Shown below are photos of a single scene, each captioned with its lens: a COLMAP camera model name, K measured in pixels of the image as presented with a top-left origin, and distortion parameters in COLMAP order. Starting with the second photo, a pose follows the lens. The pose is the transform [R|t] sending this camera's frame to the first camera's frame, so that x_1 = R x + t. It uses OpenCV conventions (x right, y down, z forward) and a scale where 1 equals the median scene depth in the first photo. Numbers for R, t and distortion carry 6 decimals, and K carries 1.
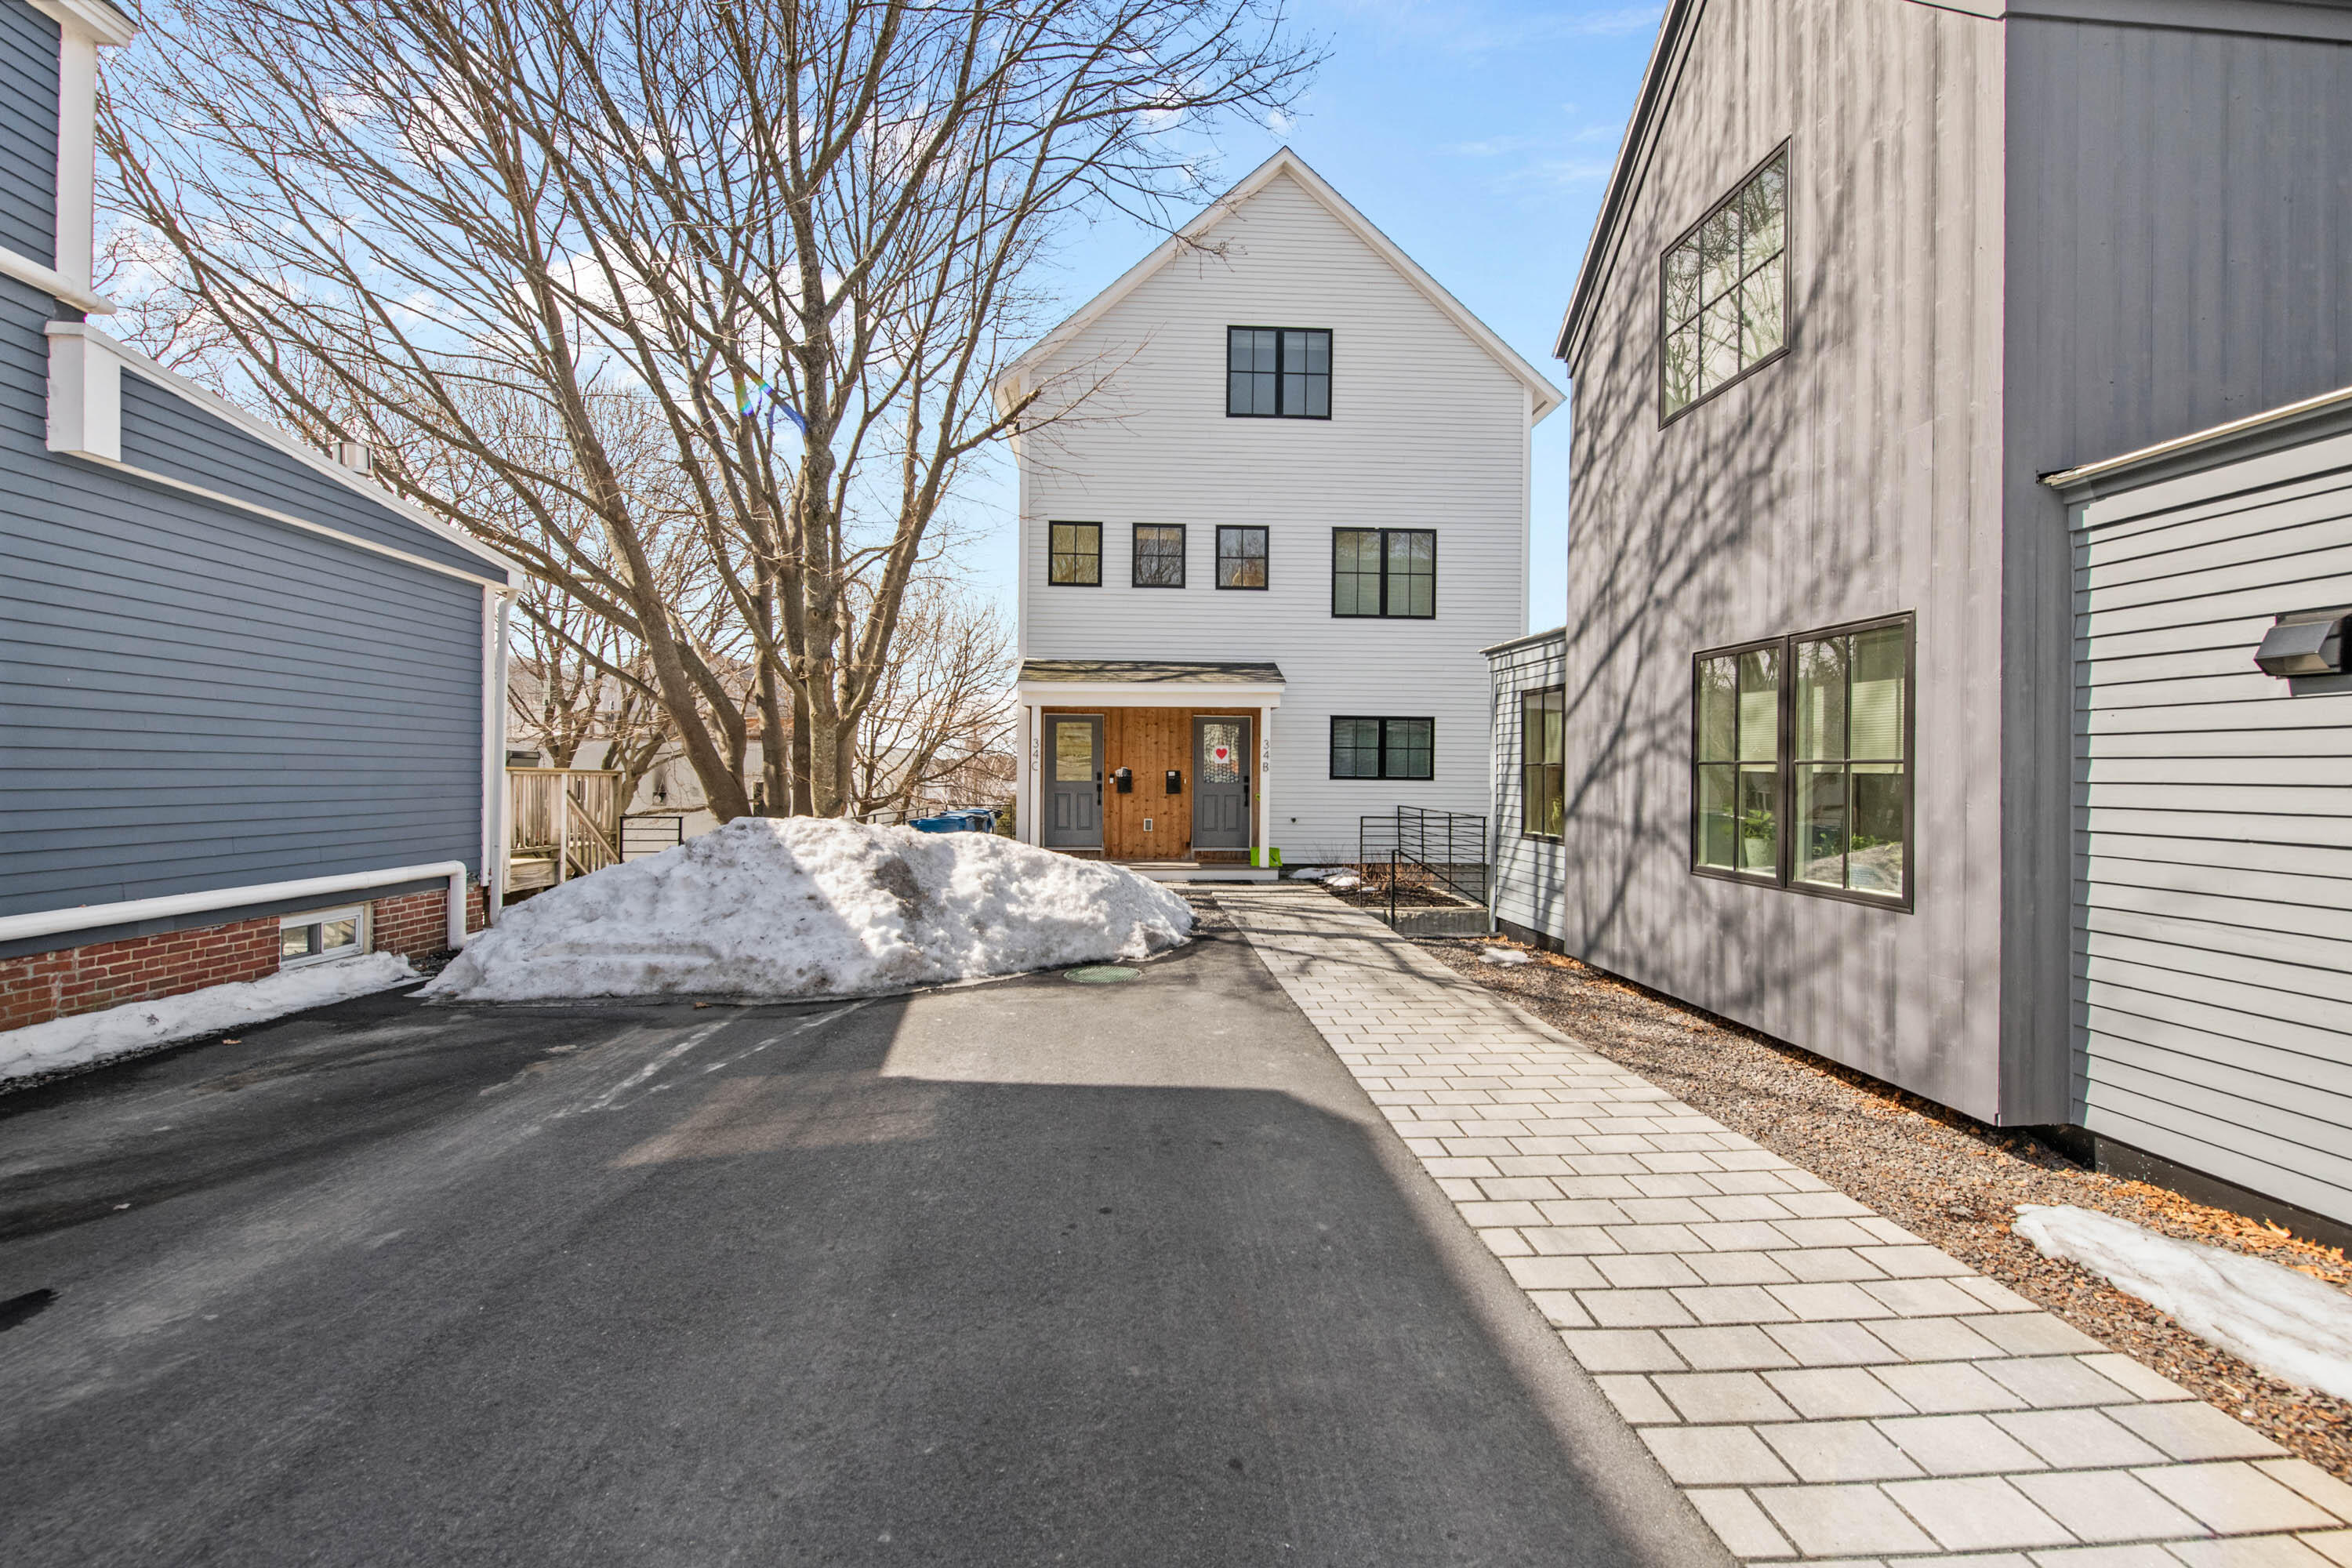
lens RADIAL K [[934.1, 0, 1176.1], [0, 934.1, 779.5], [0, 0, 1]] dist [-0.001610, -0.000766]
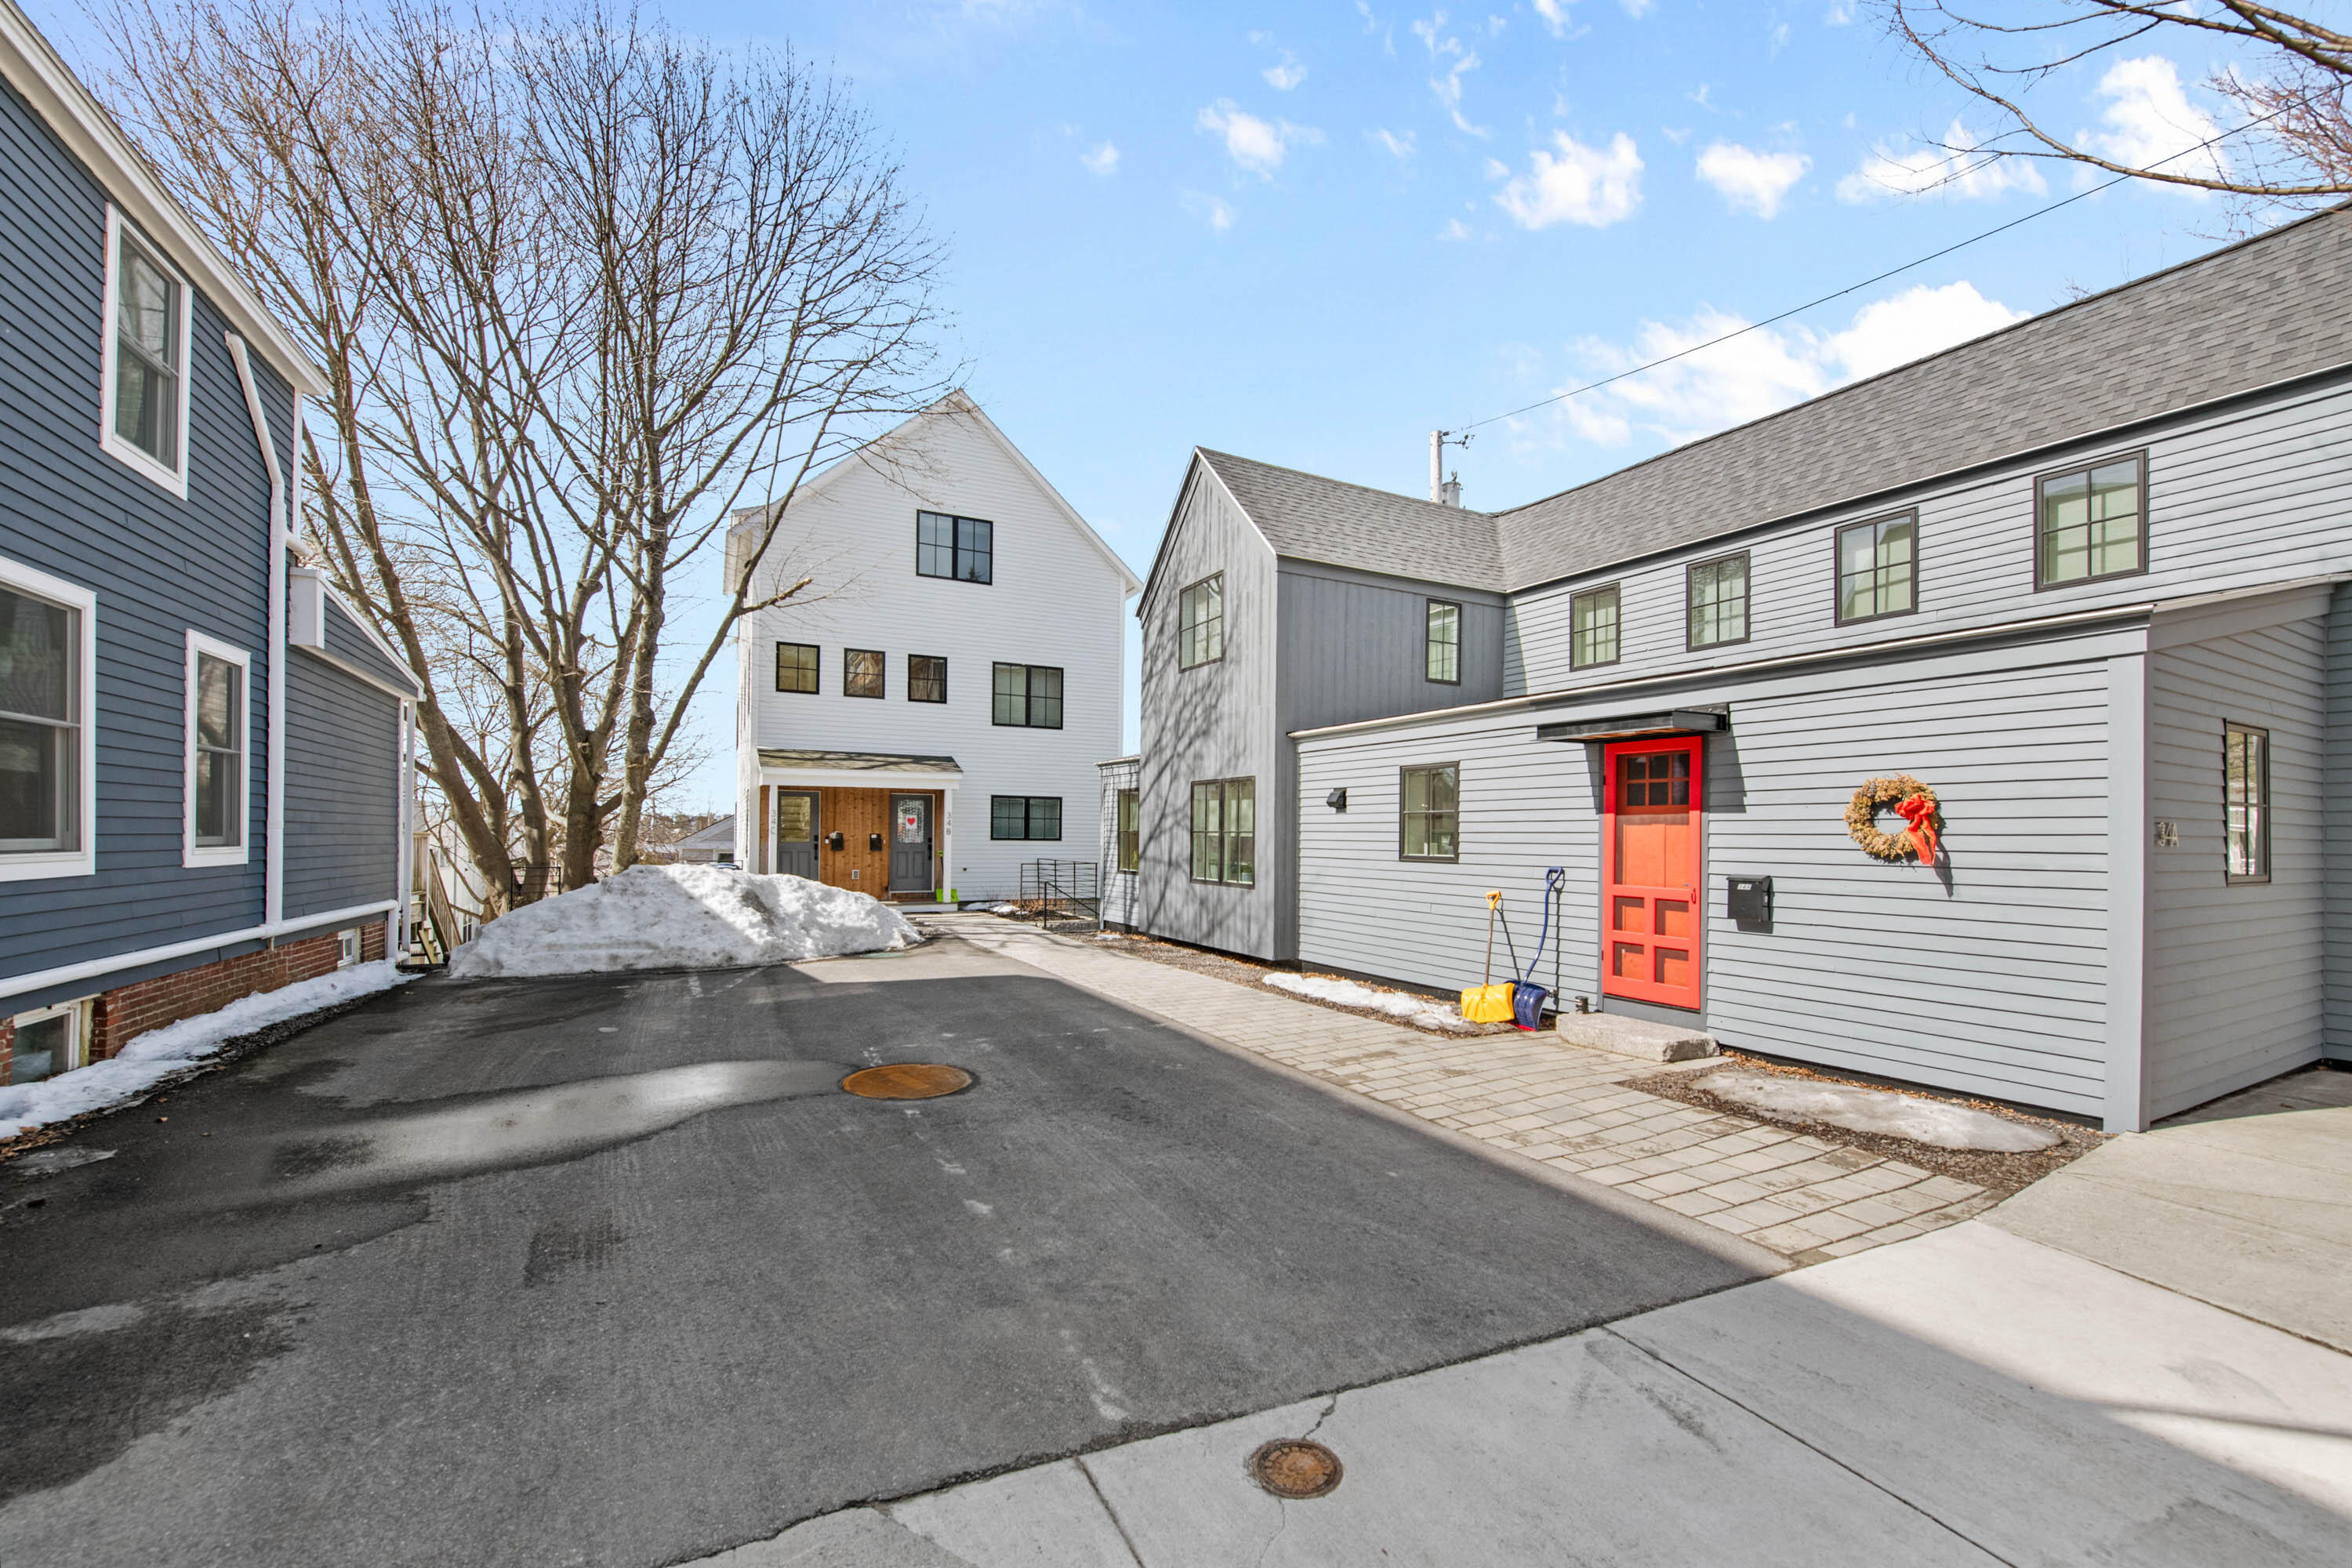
lens RADIAL K [[934.1, 0, 1176.1], [0, 934.1, 779.5], [0, 0, 1]] dist [-0.001610, -0.000766]
pose [[0.915337, 0.024319, 0.401955, -0.301509], [0.002396, 0.997828, -0.065827, 0.004057], [-0.402683, 0.061217, 0.913290, -0.830421]]
